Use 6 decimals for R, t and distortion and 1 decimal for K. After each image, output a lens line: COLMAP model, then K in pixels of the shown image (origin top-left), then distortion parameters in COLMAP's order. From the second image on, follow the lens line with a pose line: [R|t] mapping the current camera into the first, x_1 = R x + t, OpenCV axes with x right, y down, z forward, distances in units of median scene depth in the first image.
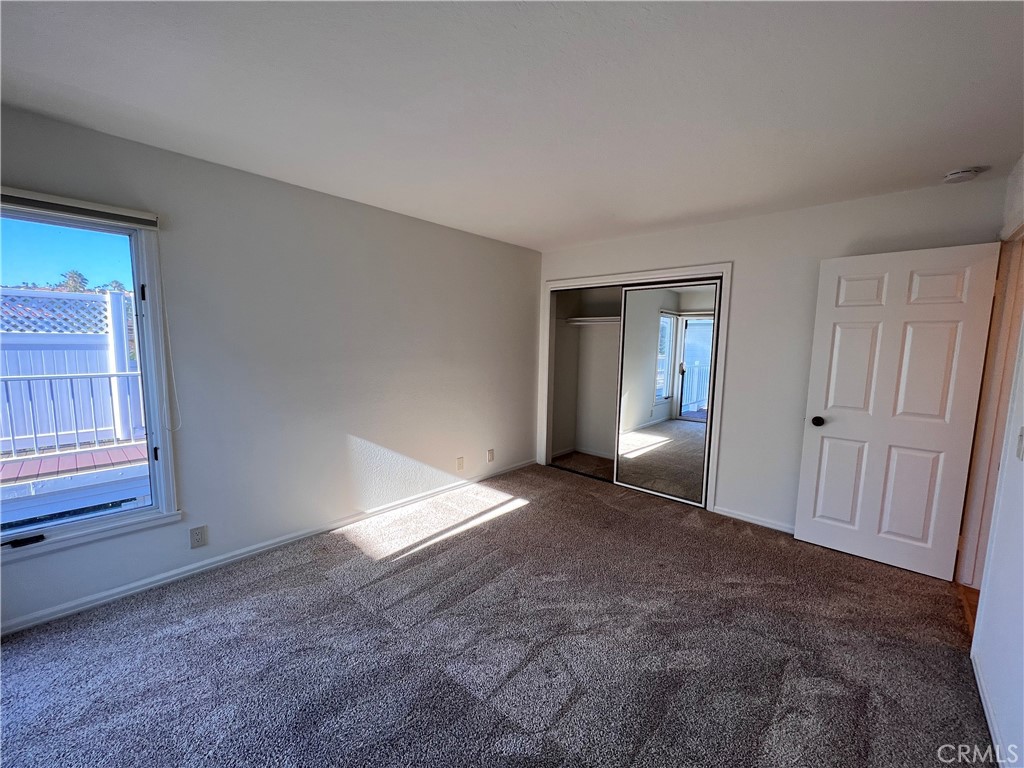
lens RADIAL K [[408.8, 0, 515.4], [0, 408.8, 389.9], [0, 0, 1]] dist [0.000100, 0.000387]
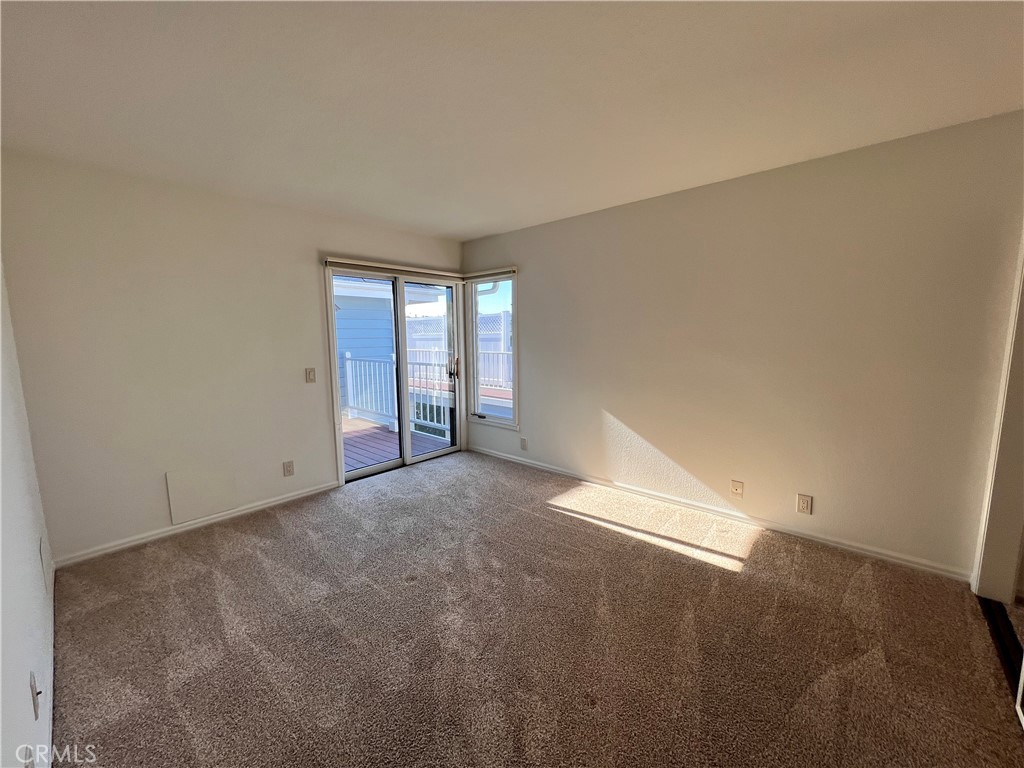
lens RADIAL K [[408.8, 0, 512.7], [0, 408.8, 383.8], [0, 0, 1]] dist [0.000100, 0.000387]
pose [[0.012027, 0.112265, -0.993606, 0.735139], [-0.097232, 0.989100, 0.110579, -0.075668], [0.995189, 0.095280, 0.022812, 0.653078]]
